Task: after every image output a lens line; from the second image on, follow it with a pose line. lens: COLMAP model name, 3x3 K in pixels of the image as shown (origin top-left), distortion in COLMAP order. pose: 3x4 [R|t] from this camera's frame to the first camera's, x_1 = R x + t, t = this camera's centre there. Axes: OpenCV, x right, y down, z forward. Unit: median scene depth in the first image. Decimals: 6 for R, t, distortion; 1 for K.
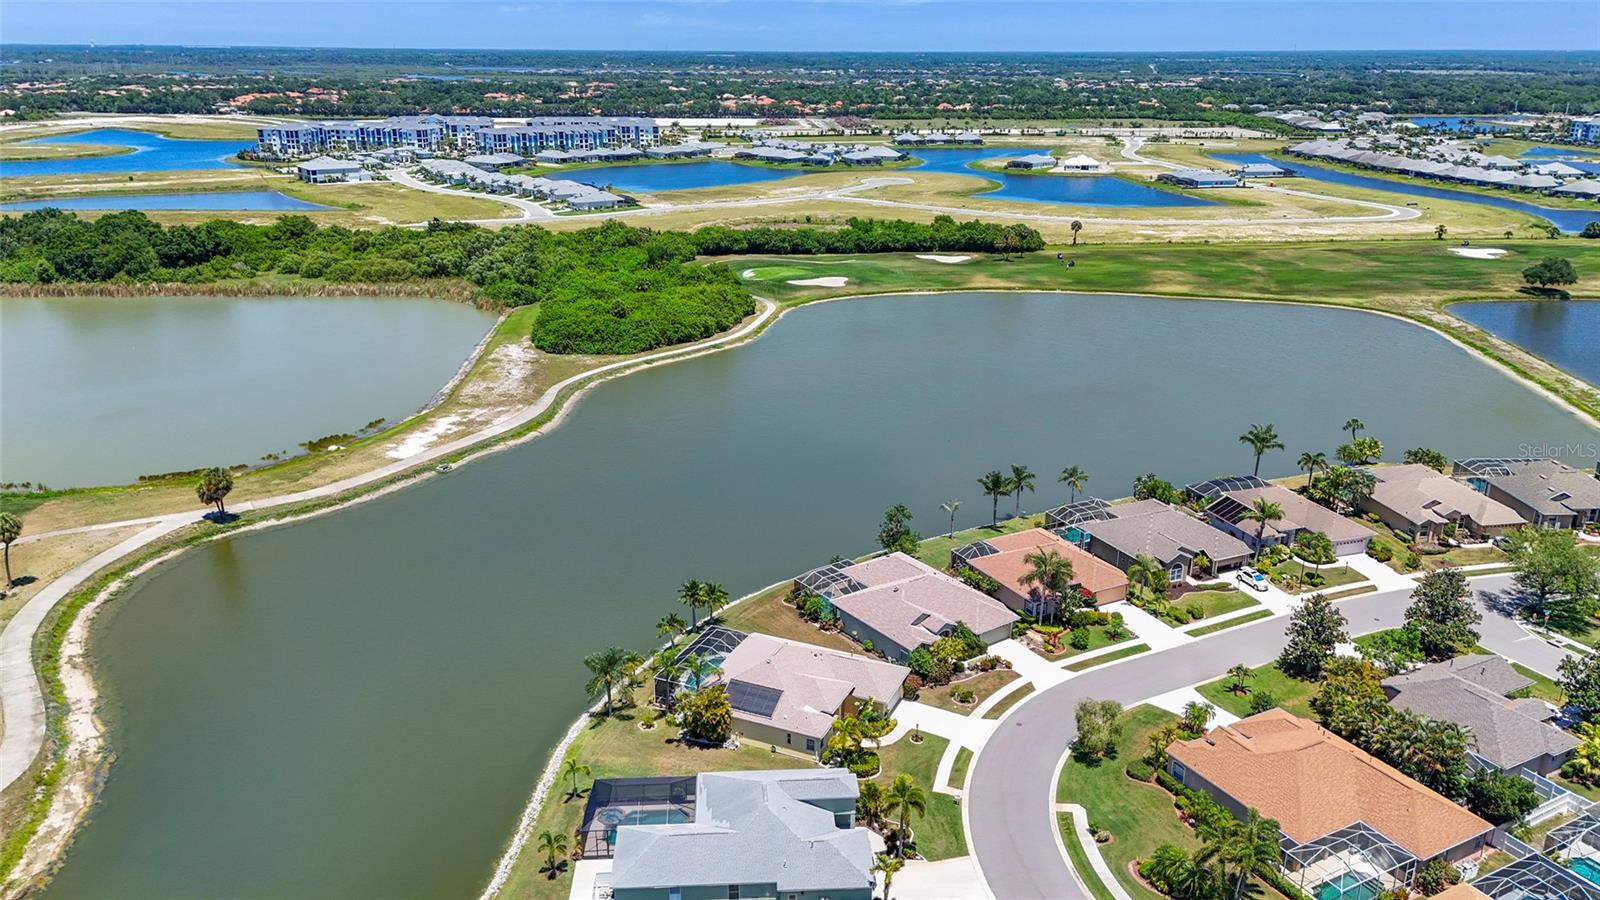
lens RADIAL K [[1171.4, 0, 804.7], [0, 1171.4, 453.9], [0, 0, 1]] dist [0.092911, -0.099018]
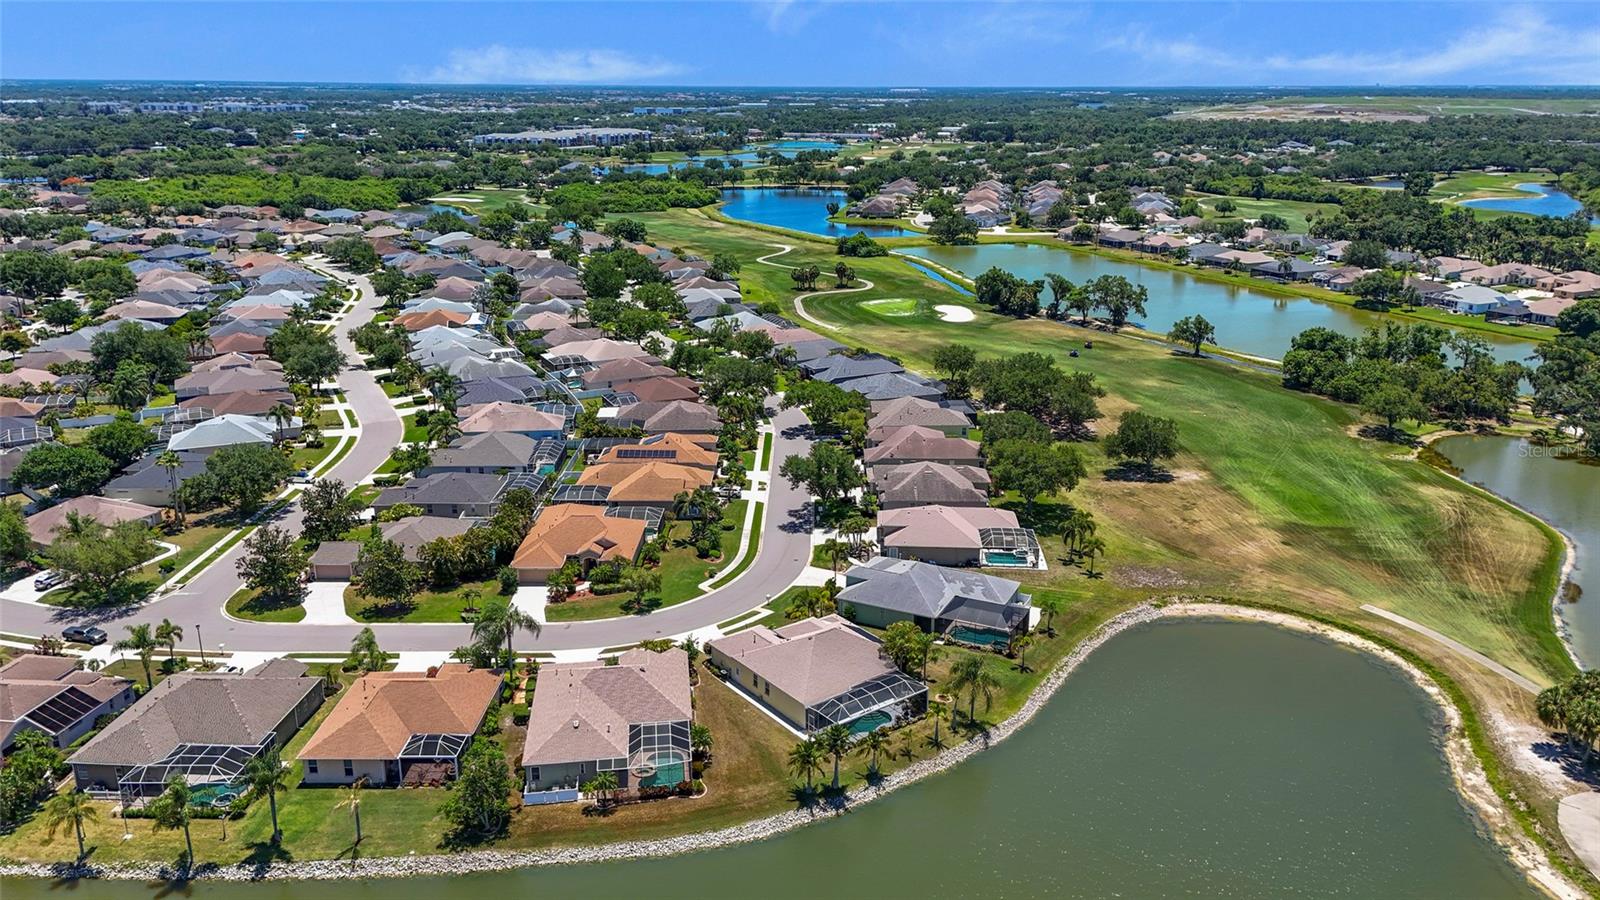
lens RADIAL K [[1171.4, 0, 804.7], [0, 1171.4, 453.9], [0, 0, 1]] dist [0.092911, -0.099018]
pose [[-0.878144, -0.150235, 0.454195, -0.218920], [0.149952, 0.815126, 0.559539, -0.266733], [-0.454288, 0.559463, -0.693270, 0.767516]]
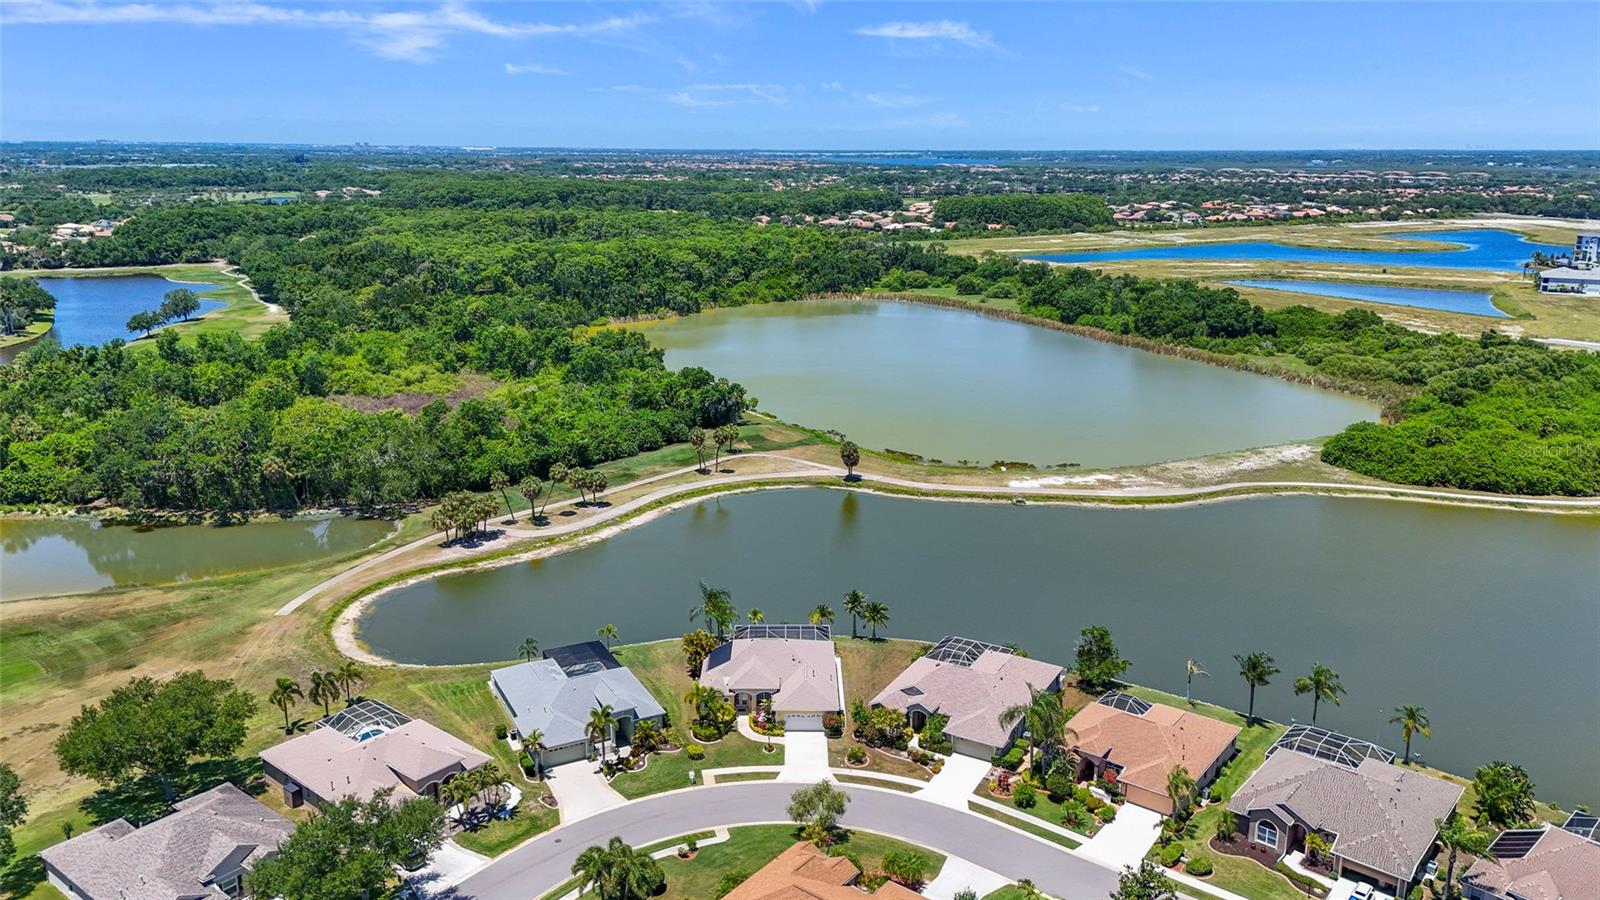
lens RADIAL K [[1171.4, 0, 804.7], [0, 1171.4, 453.9], [0, 0, 1]] dist [0.092911, -0.099018]
pose [[0.414698, 0.229979, -0.880418, 0.459368], [-0.300219, 0.947939, 0.106206, -0.068393], [0.859008, 0.220274, 0.462153, 0.200302]]
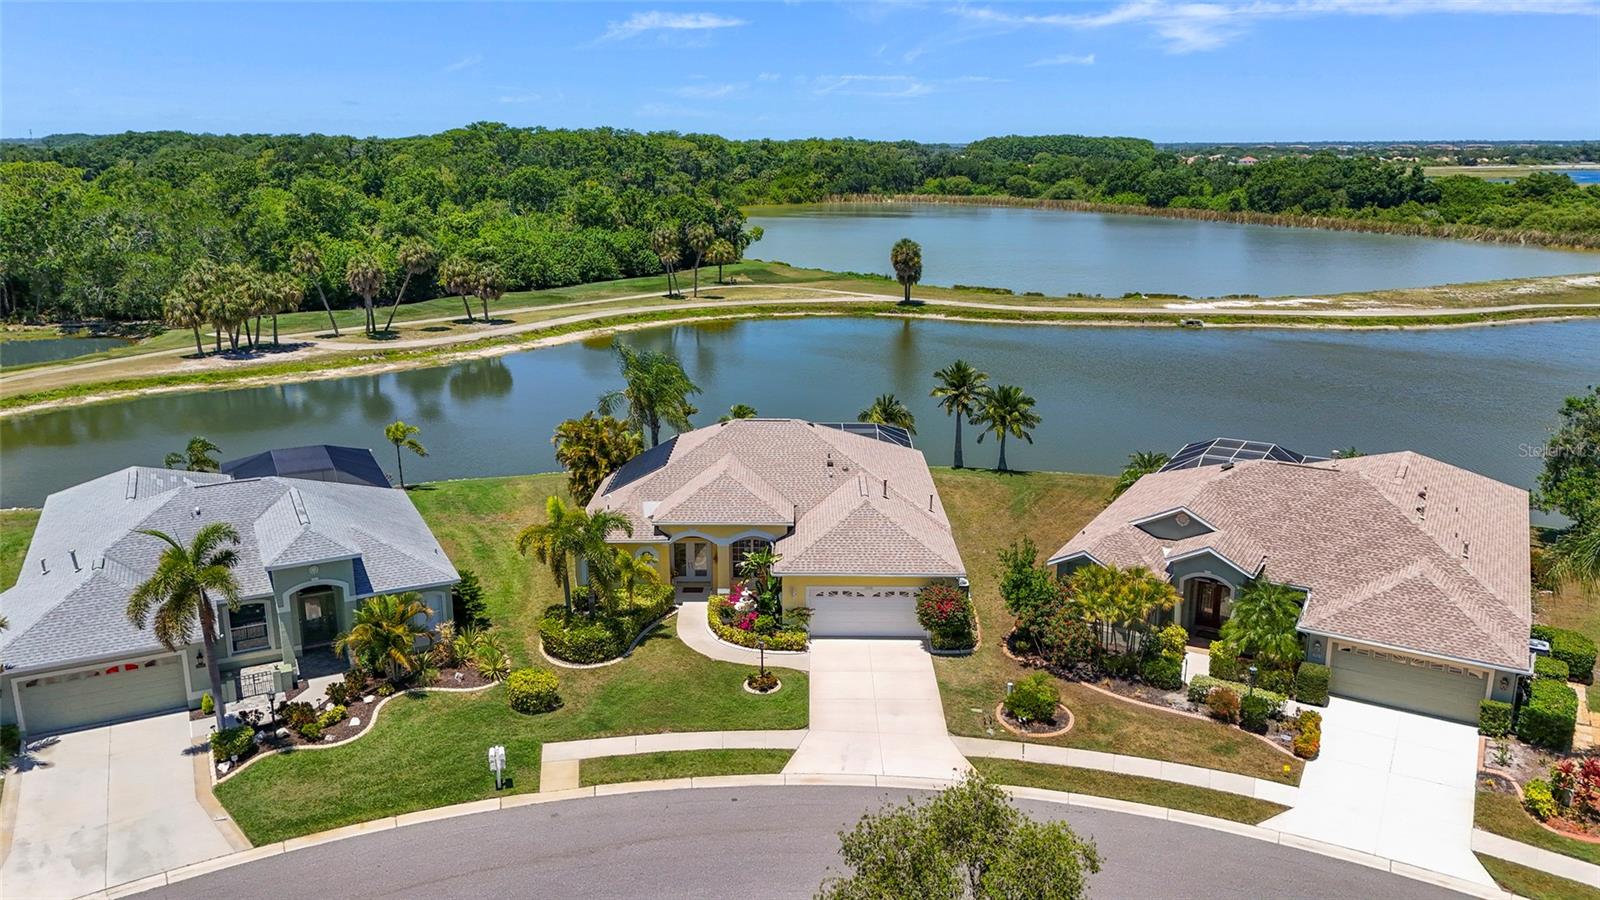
lens RADIAL K [[1171.4, 0, 804.7], [0, 1171.4, 453.9], [0, 0, 1]] dist [0.092911, -0.099018]
pose [[0.402875, 0.230522, -0.885749, 0.184200], [-0.298304, 0.947990, 0.111040, 0.056885], [0.865278, 0.219487, 0.450687, 0.368984]]
